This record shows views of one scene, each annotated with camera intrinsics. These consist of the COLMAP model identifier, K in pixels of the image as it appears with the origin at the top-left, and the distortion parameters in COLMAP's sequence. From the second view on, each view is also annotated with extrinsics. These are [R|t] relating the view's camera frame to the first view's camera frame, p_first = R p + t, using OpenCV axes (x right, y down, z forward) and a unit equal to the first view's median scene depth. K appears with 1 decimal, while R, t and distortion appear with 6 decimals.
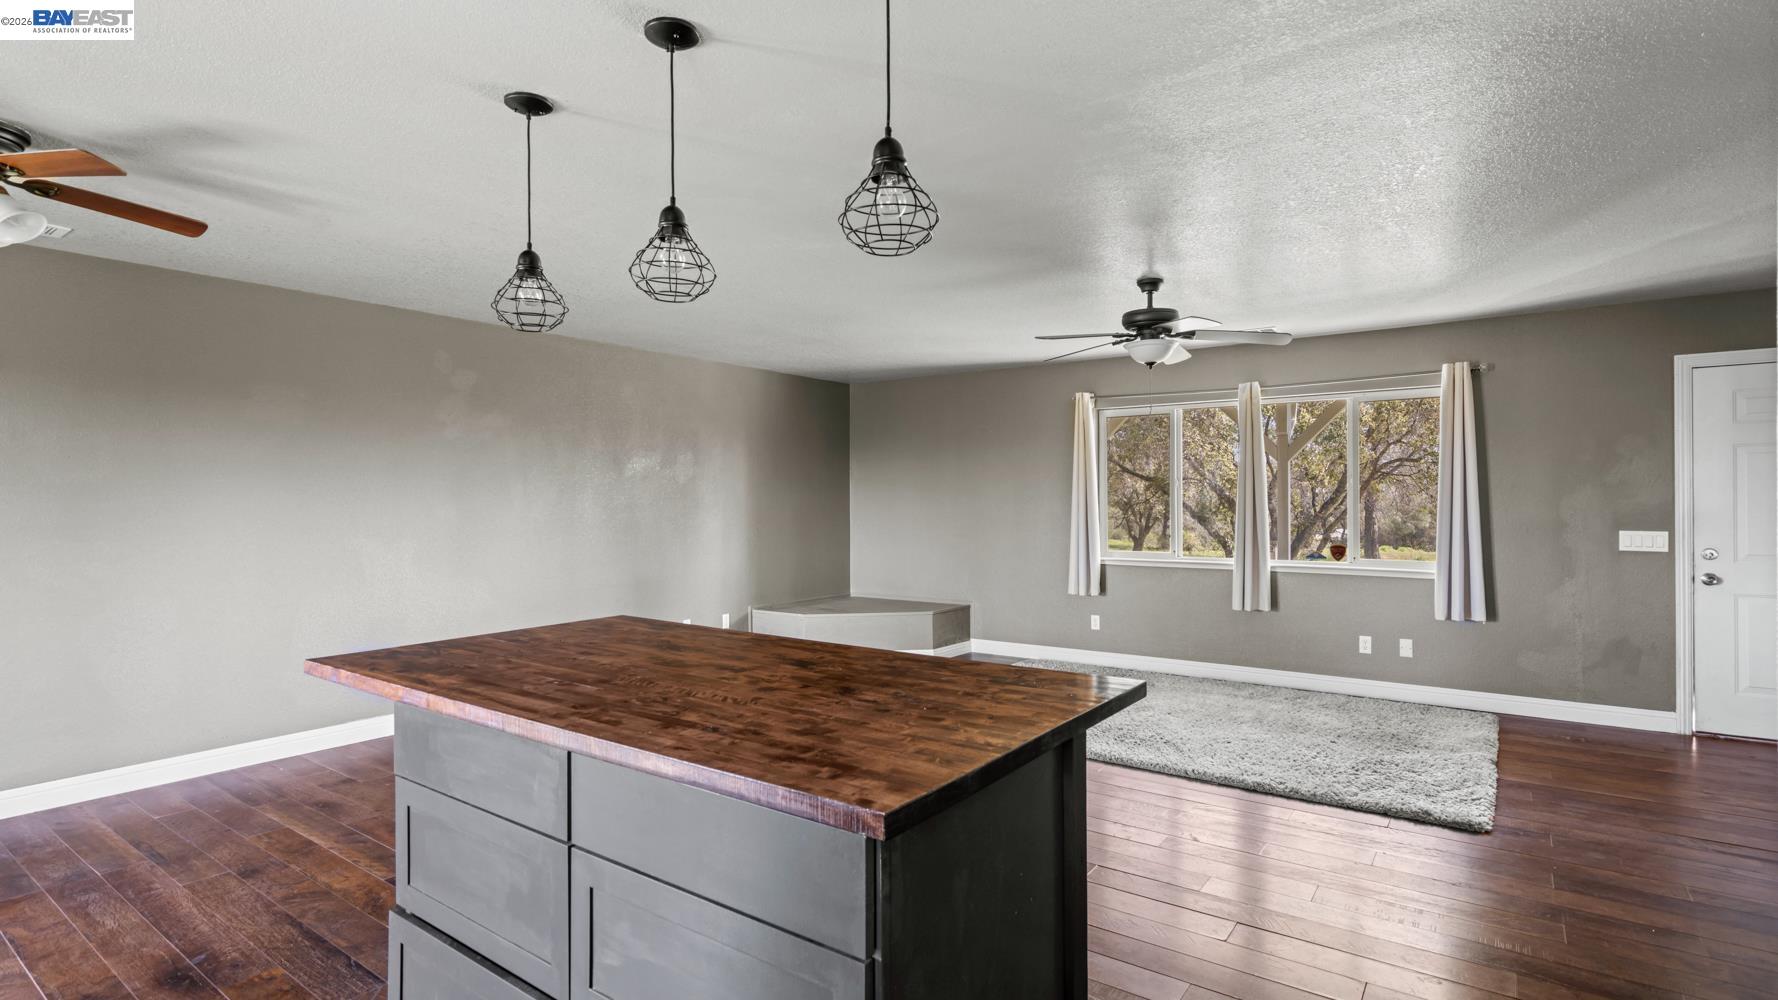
lens RADIAL K [[853.8, 0, 892.9], [0, 853.8, 498.9], [0, 0, 1]] dist [0.002278, 0.001970]
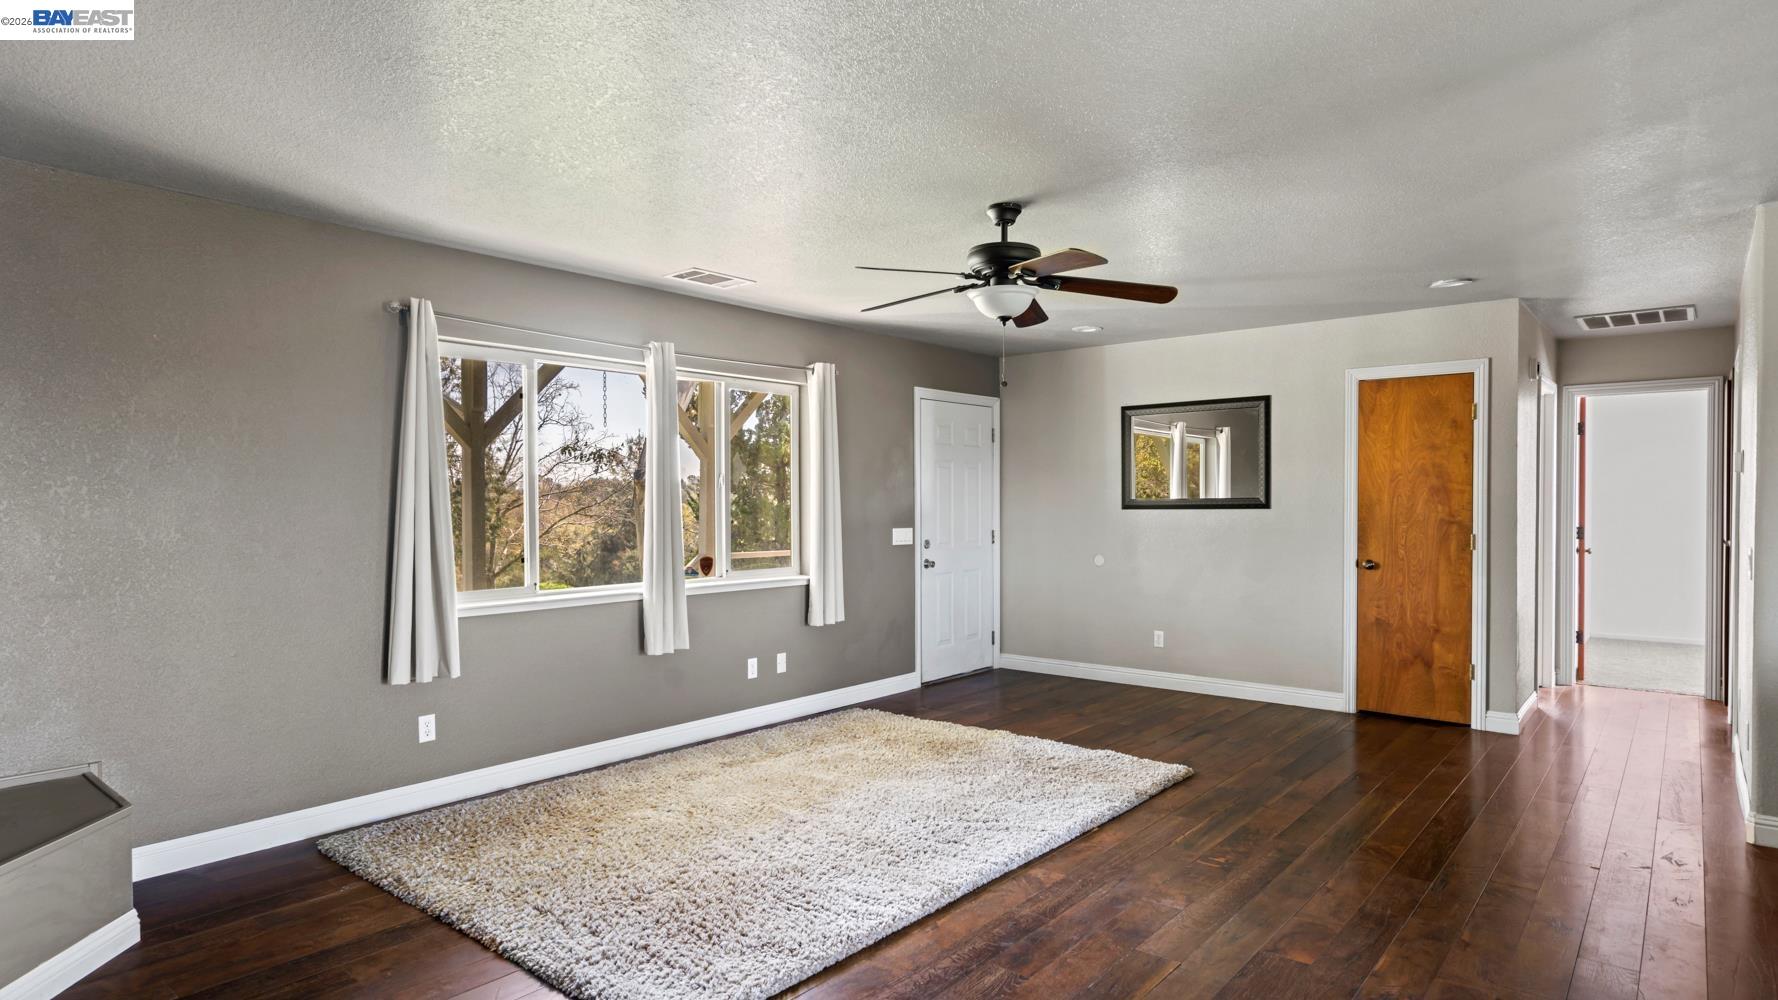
lens RADIAL K [[966.9, 0, 884.1], [0, 966.9, 514.3], [0, 0, 1]] dist [0.006376, 0.000881]
pose [[0.068273, -0.012274, 0.997591, -0.430951], [-0.001442, 0.999922, 0.012401, 0.000808], [-0.997666, -0.002285, 0.068250, 0.816481]]
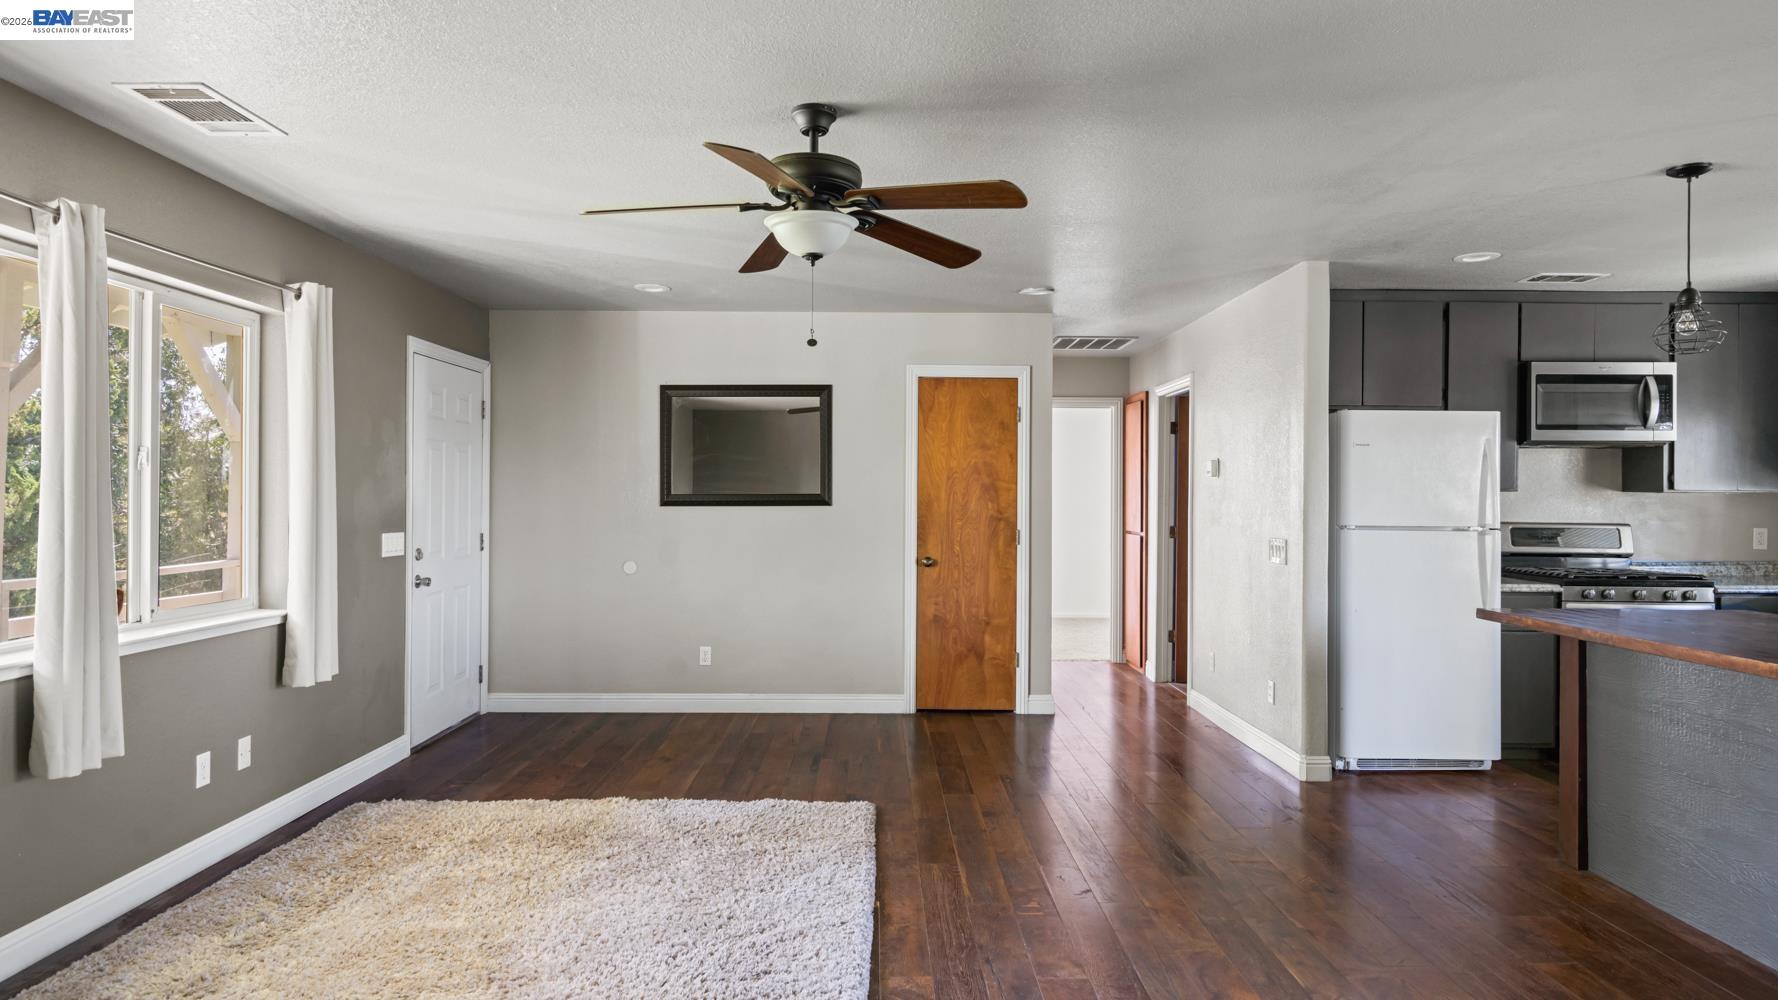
lens RADIAL K [[1028.6, 0, 884.6], [0, 1028.6, 489.8], [0, 0, 1]] dist [0.002891, 0.004343]
pose [[-0.592706, 0.004186, 0.805408, -0.215504], [-0.006607, 0.999928, -0.010060, 0.001265], [-0.805392, -0.011284, -0.592636, 1.063712]]
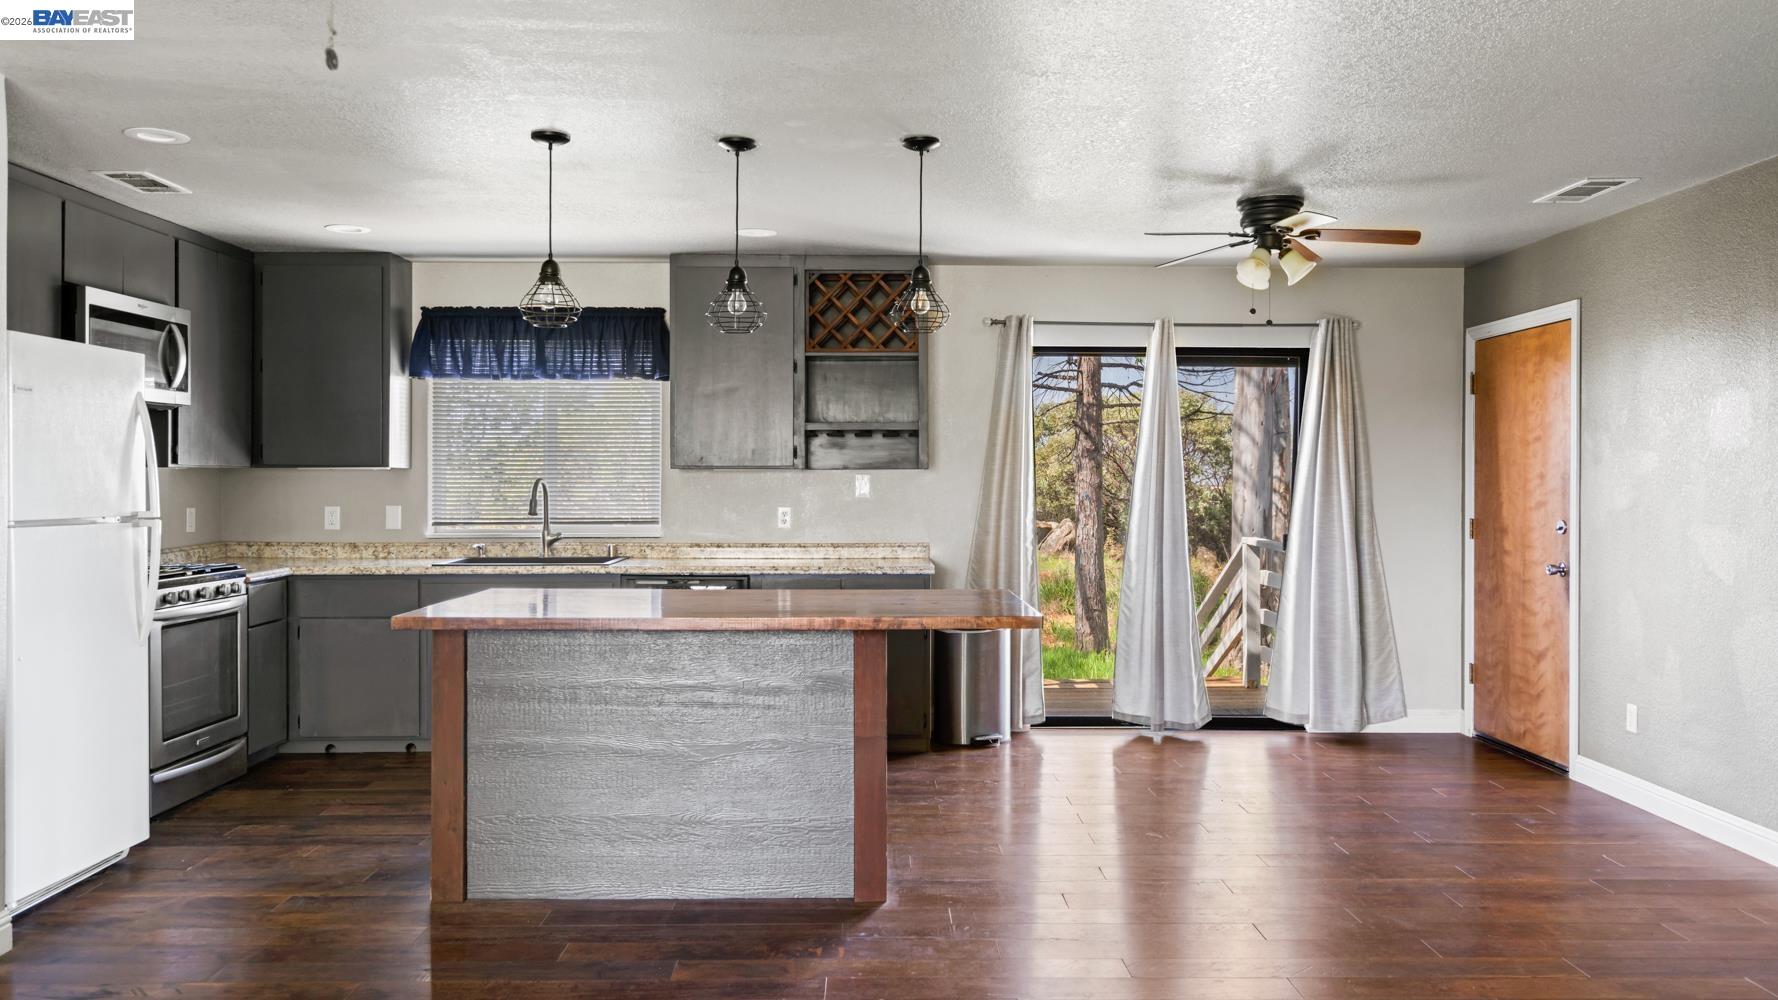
lens RADIAL K [[1325.7, 0, 885.8], [0, 1325.7, 489.8], [0, 0, 1]] dist [0.007340, 0.004445]
pose [[-0.805453, 0.006587, -0.592623, 0.298593], [0.002281, 0.999965, 0.008014, -0.000701], [0.592655, 0.005103, -0.805440, 1.047806]]
